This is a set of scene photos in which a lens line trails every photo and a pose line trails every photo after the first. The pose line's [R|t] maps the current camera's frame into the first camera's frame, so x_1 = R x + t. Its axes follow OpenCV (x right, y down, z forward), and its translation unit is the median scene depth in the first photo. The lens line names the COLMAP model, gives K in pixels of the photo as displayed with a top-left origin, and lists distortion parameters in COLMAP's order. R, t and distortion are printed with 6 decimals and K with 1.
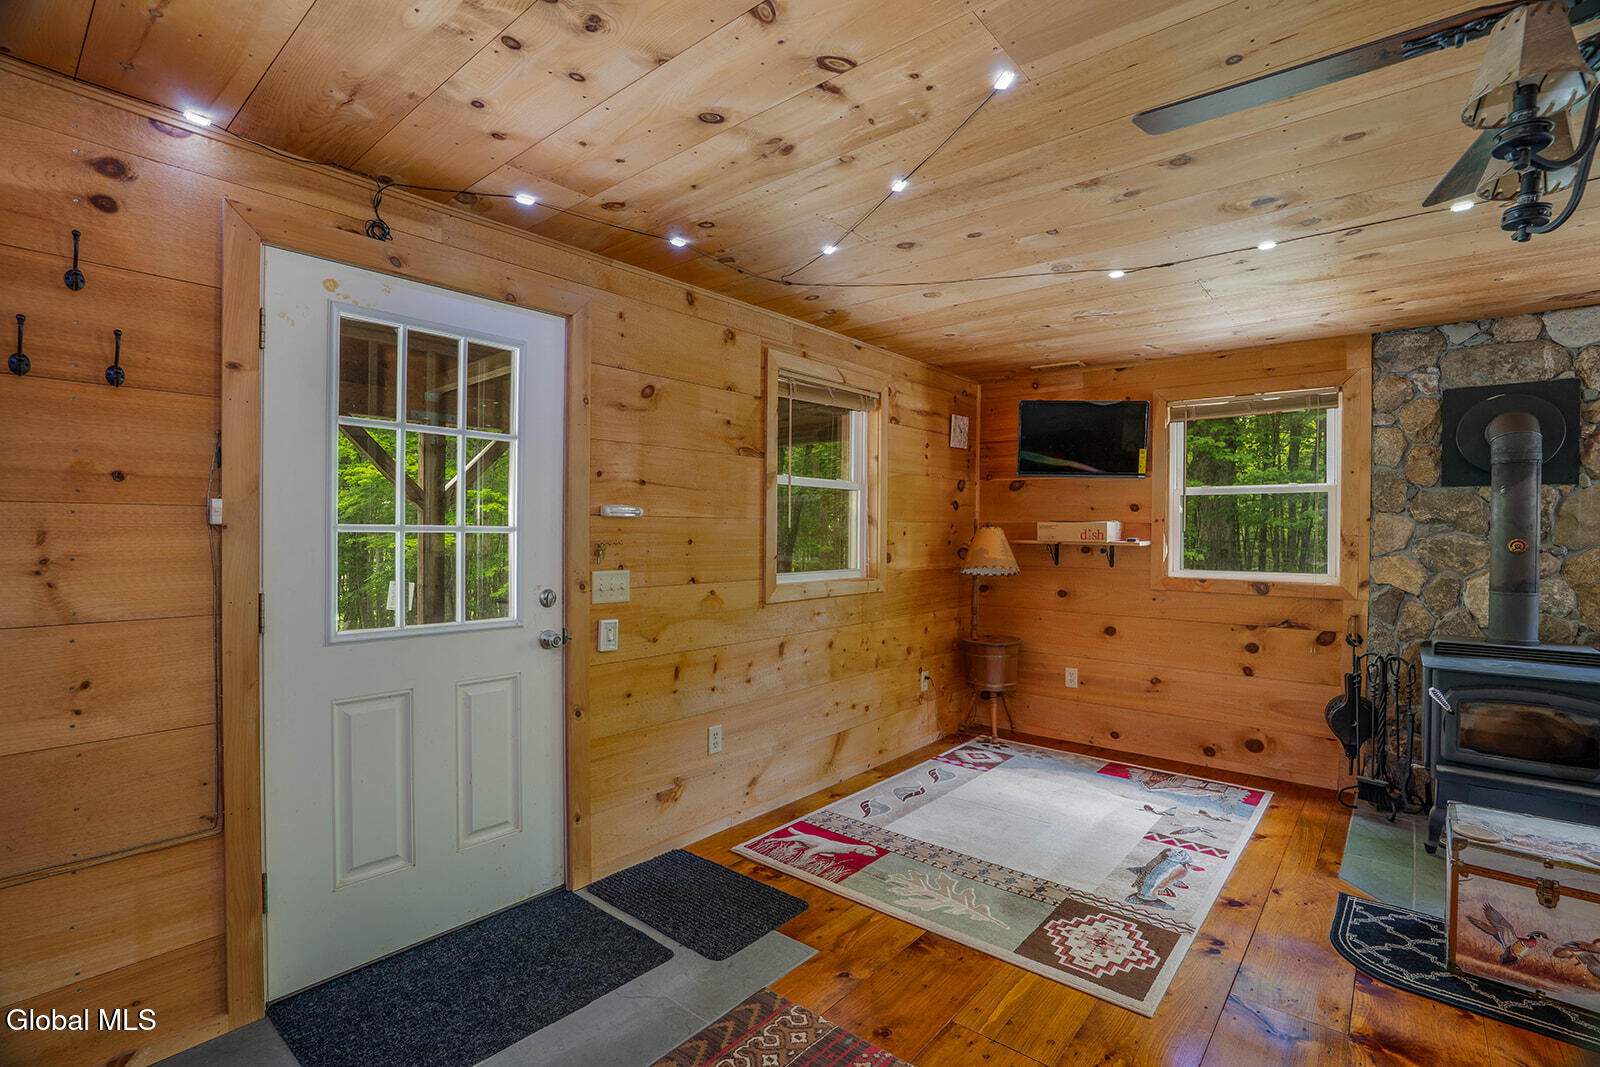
lens RADIAL K [[744.6, 0, 794.6], [0, 744.6, 535.0], [0, 0, 1]] dist [-0.061214, 0.023206]
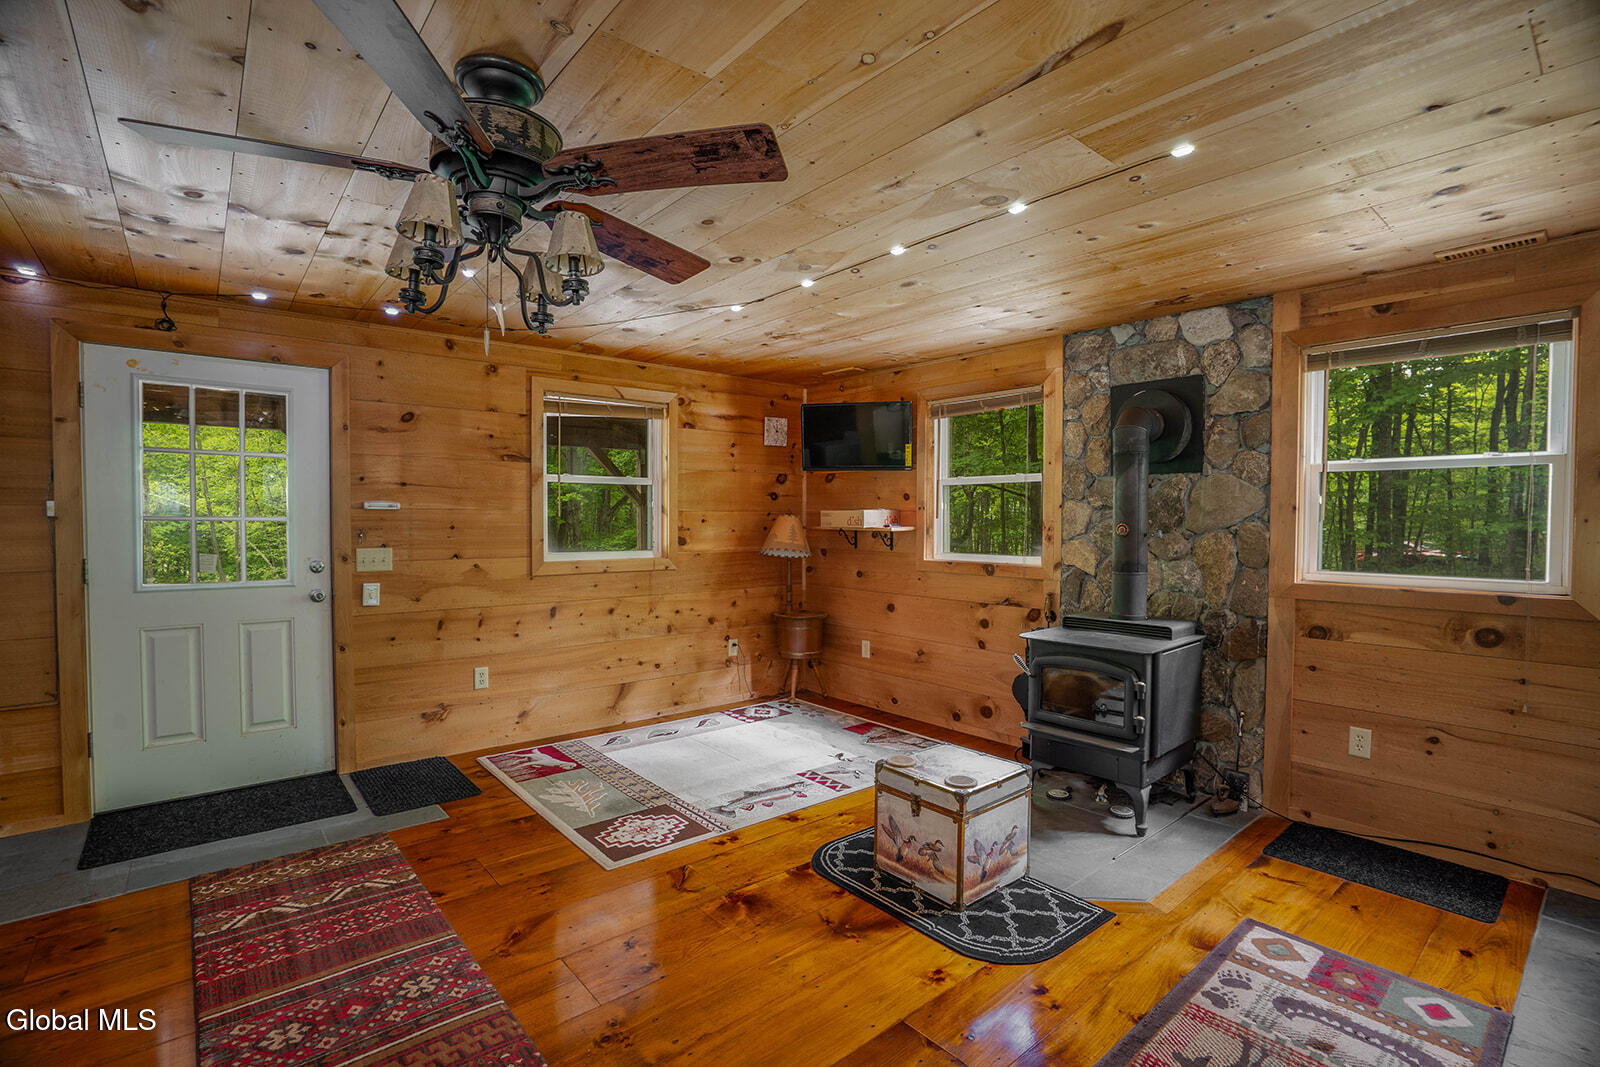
lens RADIAL K [[744.6, 0, 794.6], [0, 744.6, 535.0], [0, 0, 1]] dist [-0.061214, 0.023206]
pose [[0.985780, -0.000396, -0.168043, 0.653380], [0.002759, 0.999901, 0.013828, 0.005745], [0.168020, -0.014095, 0.985683, -0.186861]]
